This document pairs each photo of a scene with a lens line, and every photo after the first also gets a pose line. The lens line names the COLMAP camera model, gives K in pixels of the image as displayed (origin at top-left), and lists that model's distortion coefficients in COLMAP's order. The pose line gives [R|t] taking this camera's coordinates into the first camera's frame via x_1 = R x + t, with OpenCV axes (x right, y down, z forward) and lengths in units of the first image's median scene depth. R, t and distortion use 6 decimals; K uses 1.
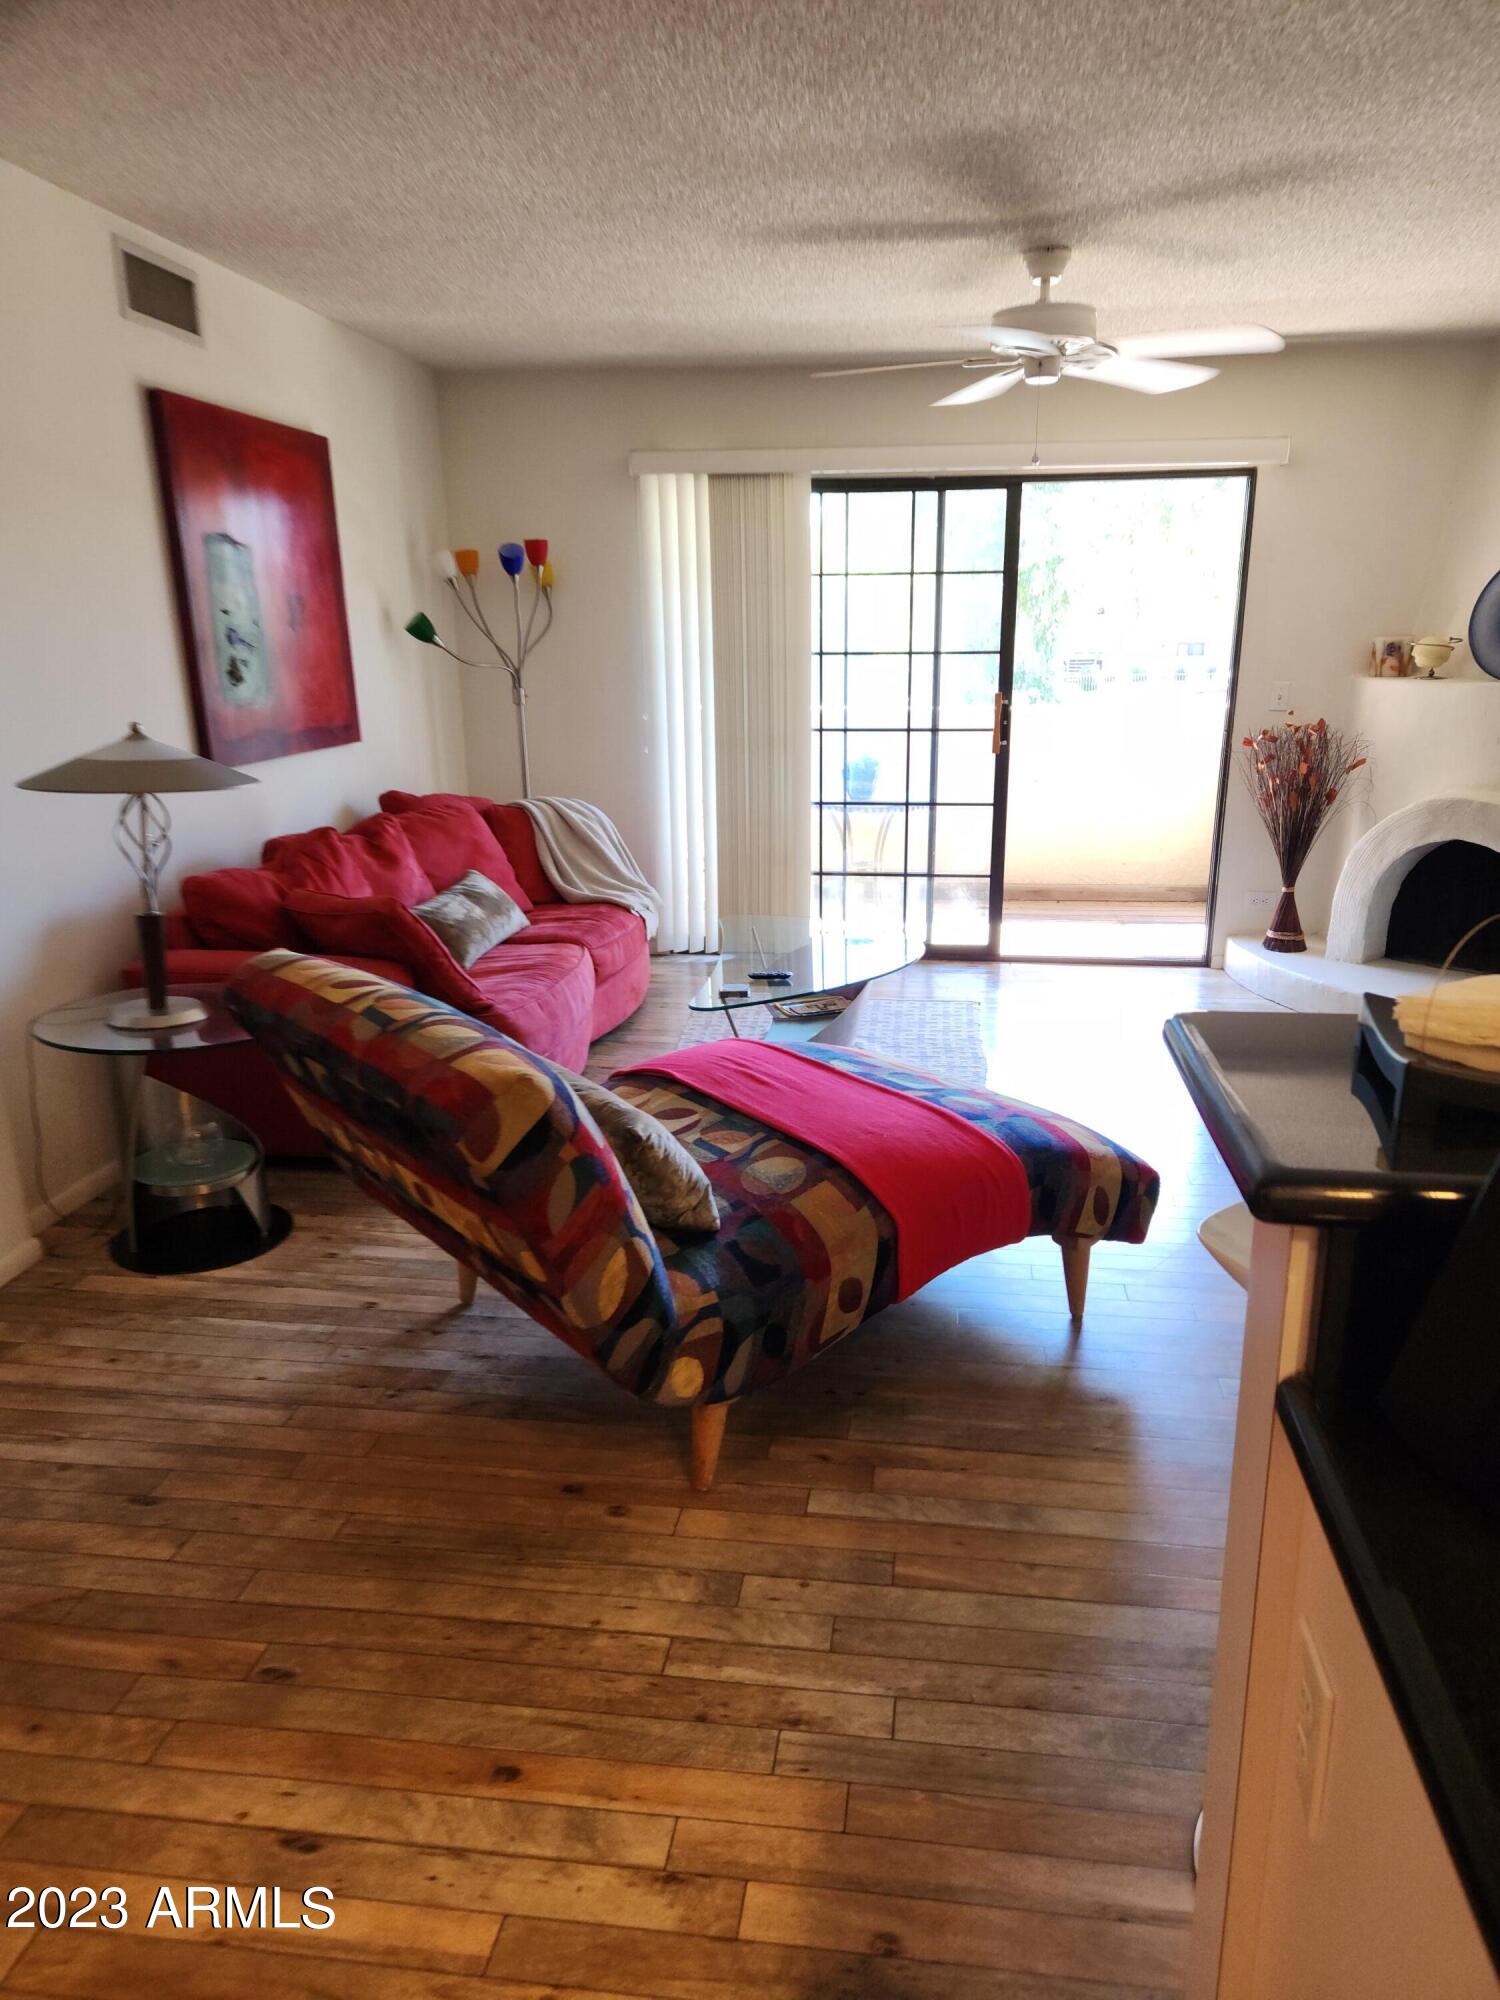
lens RADIAL K [[1347.5, 0, 808.7], [0, 1347.5, 1024.0], [0, 0, 1]] dist [0.097233, -0.089197]
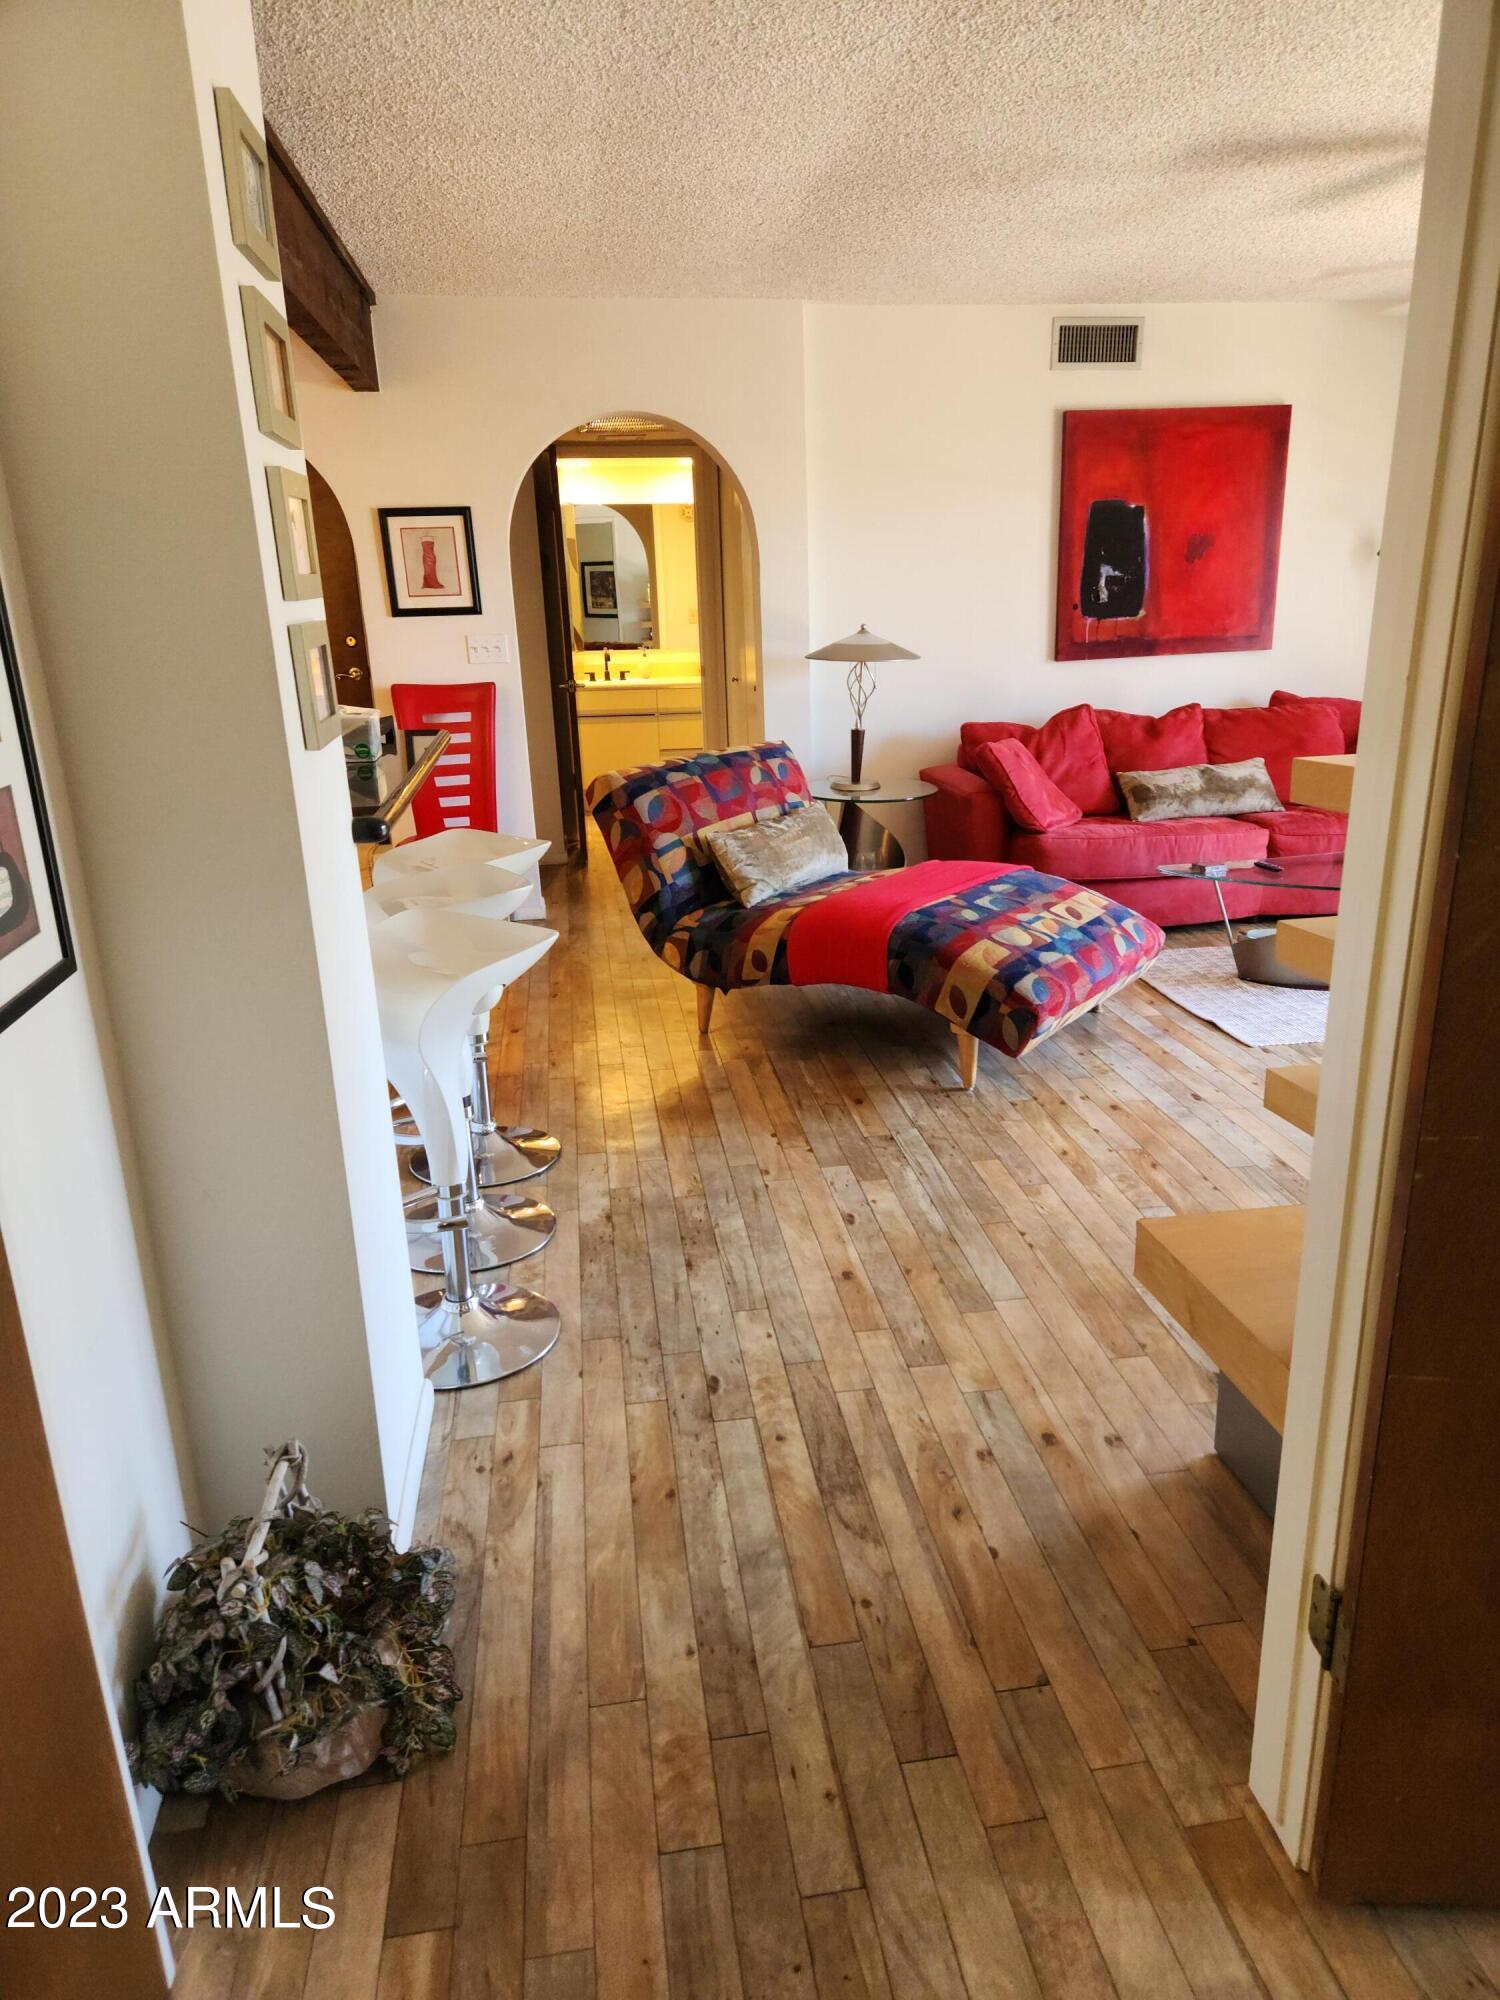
lens RADIAL K [[1347.5, 0, 808.7], [0, 1347.5, 1024.0], [0, 0, 1]] dist [0.097233, -0.089197]
pose [[0.285586, 0.300008, -0.910184, 0.788864], [-0.243900, 0.941219, 0.233710, -0.070398], [0.926797, 0.155250, 0.341971, 0.222755]]
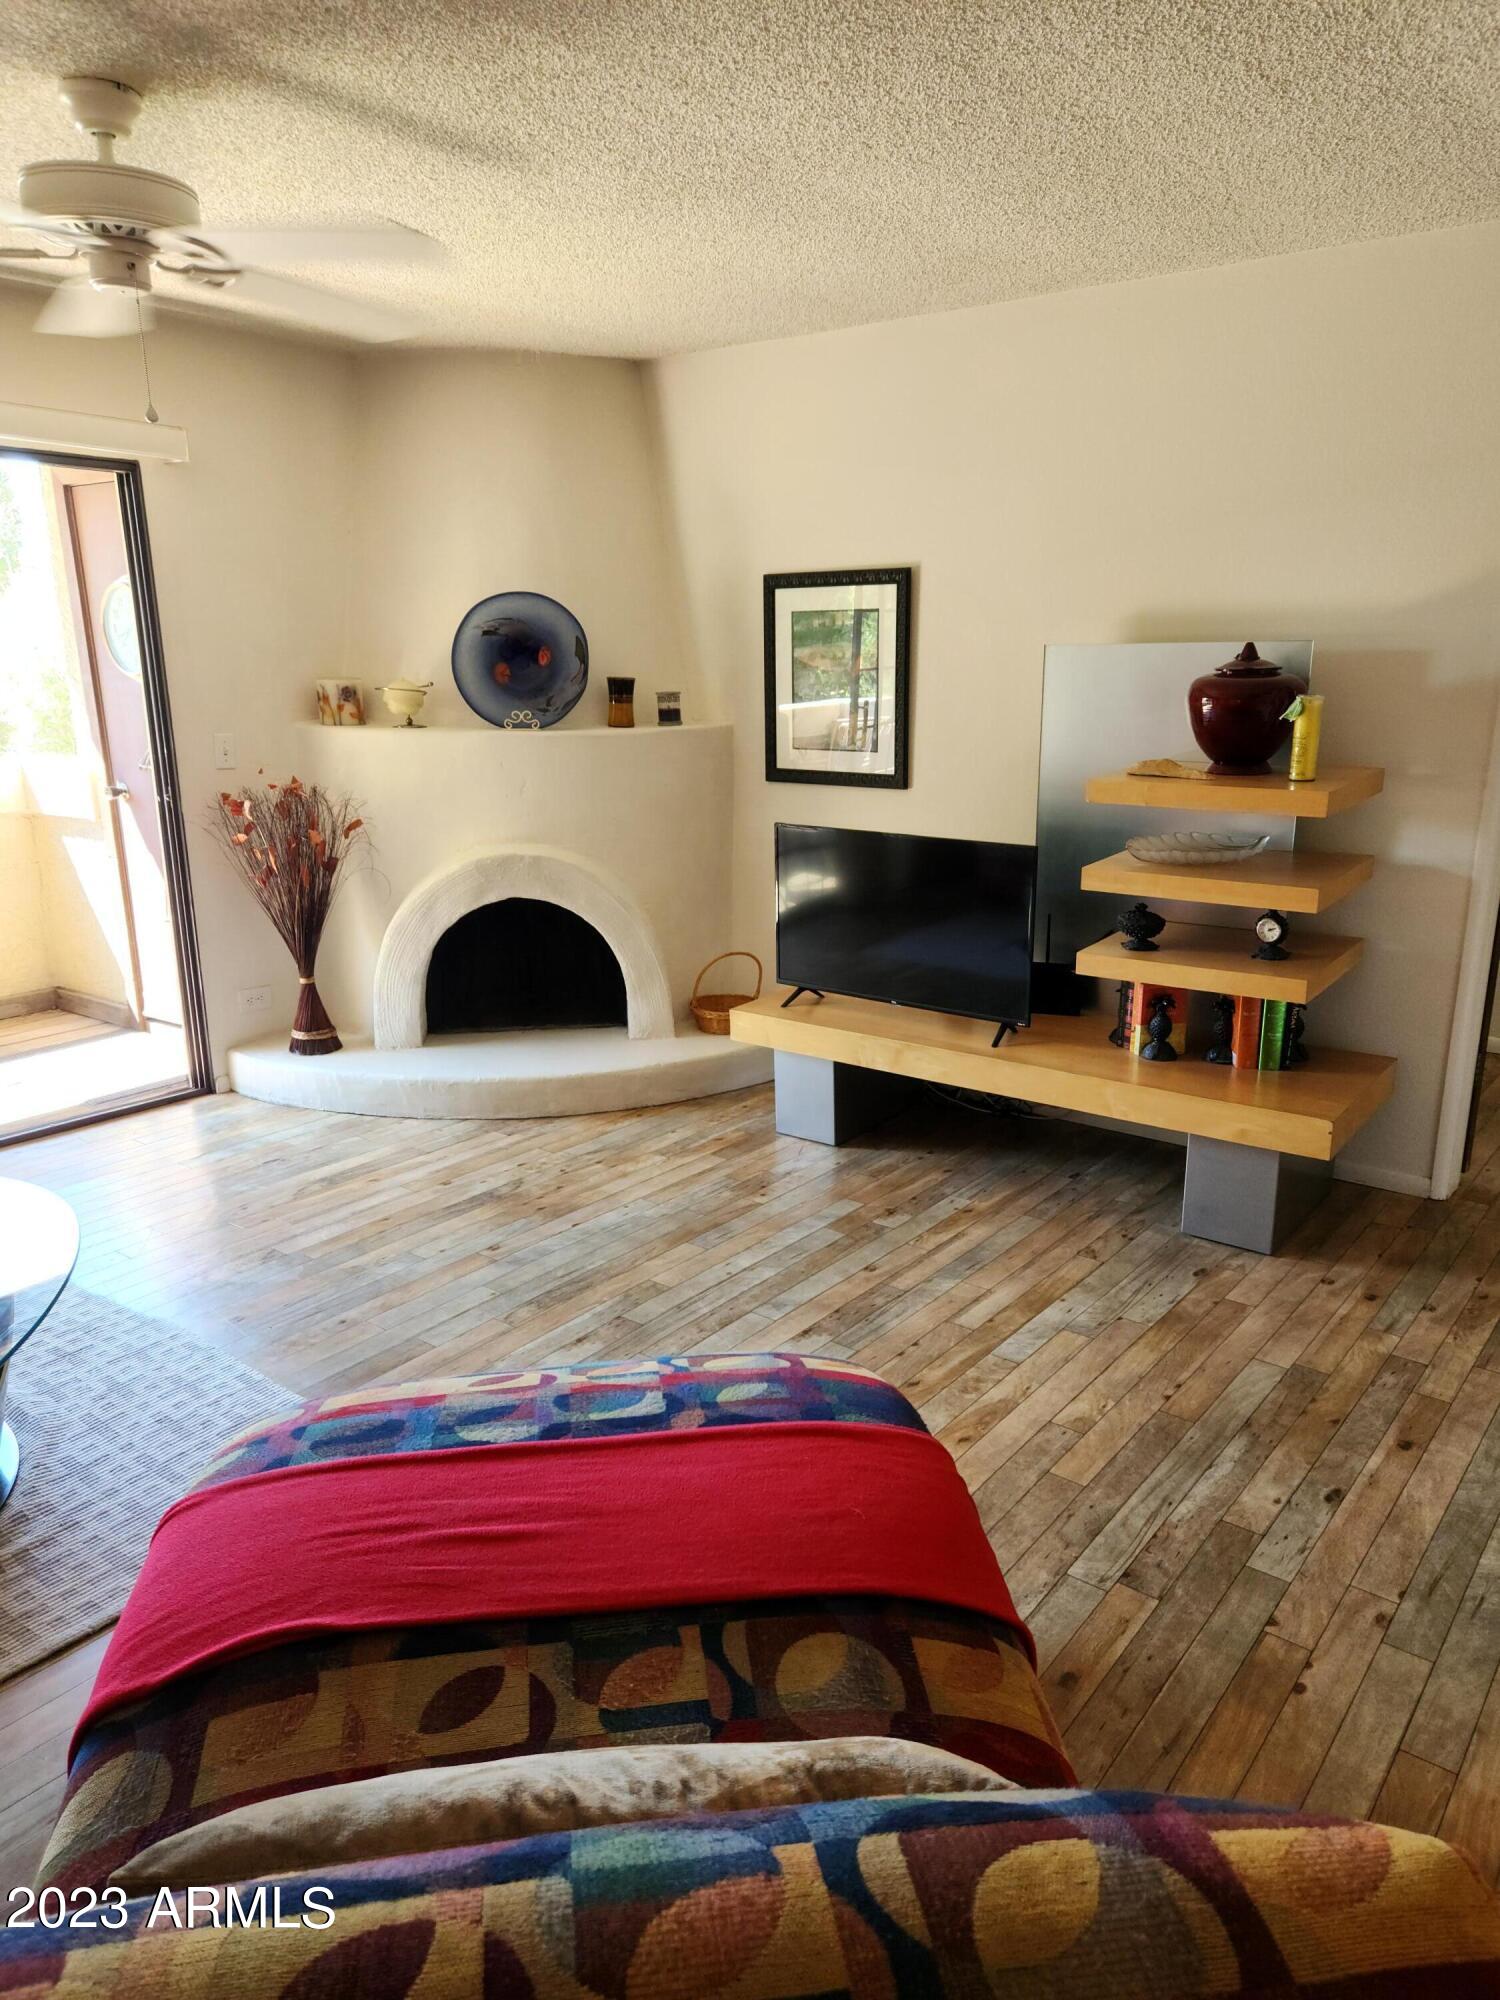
lens RADIAL K [[1347.5, 0, 808.7], [0, 1347.5, 1024.0], [0, 0, 1]] dist [0.097233, -0.089197]
pose [[0.501470, -0.215902, 0.837803, -0.218561], [0.230518, 0.966700, 0.111142, -0.105125], [-0.833900, 0.137395, 0.534540, 0.339333]]
